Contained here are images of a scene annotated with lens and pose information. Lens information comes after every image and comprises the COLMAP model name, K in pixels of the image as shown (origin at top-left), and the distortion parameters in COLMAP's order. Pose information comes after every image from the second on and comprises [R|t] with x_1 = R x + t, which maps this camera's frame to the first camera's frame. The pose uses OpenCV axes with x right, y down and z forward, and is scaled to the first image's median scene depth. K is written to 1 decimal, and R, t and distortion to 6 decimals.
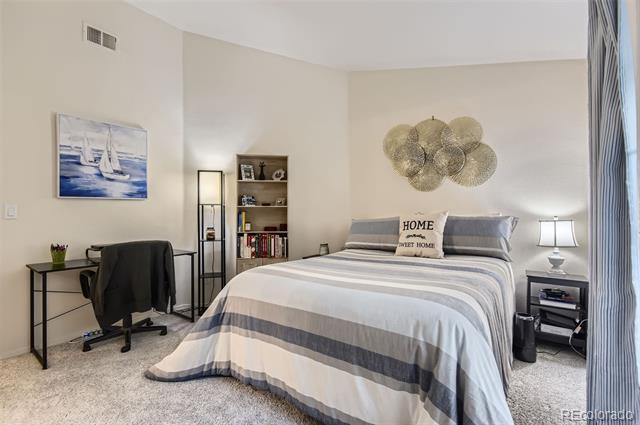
lens RADIAL K [[295.4, 0, 321.2], [0, 295.4, 213.4], [0, 0, 1]] dist [-0.004167, -0.001328]
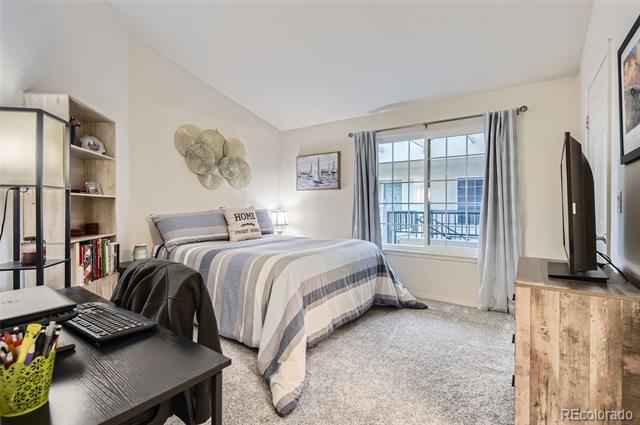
lens RADIAL K [[297.9, 0, 328.4], [0, 297.9, 208.6], [0, 0, 1]] dist [-0.000075, -0.000229]
pose [[-0.043689, -0.001525, 0.999044, -1.005431], [0.003119, 0.999994, 0.001662, 0.004055], [-0.999040, 0.003188, -0.043684, 0.672751]]
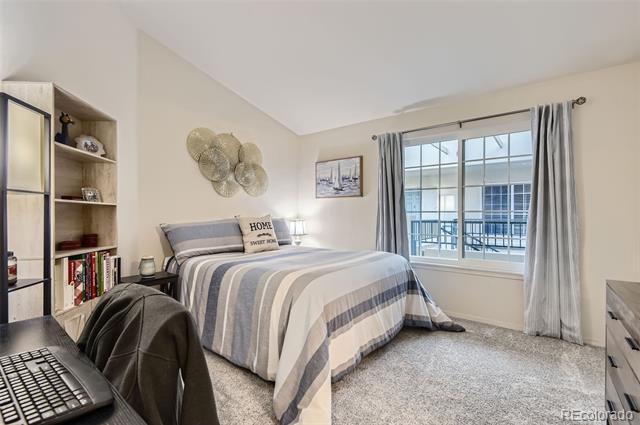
lens RADIAL K [[296.9, 0, 321.0], [0, 296.9, 219.6], [0, 0, 1]] dist [-0.000231, -0.000216]
pose [[0.038273, -0.008704, 0.999229, -0.878217], [0.003121, 0.999958, 0.008591, 0.003917], [-0.999262, 0.002790, 0.038298, 0.692298]]
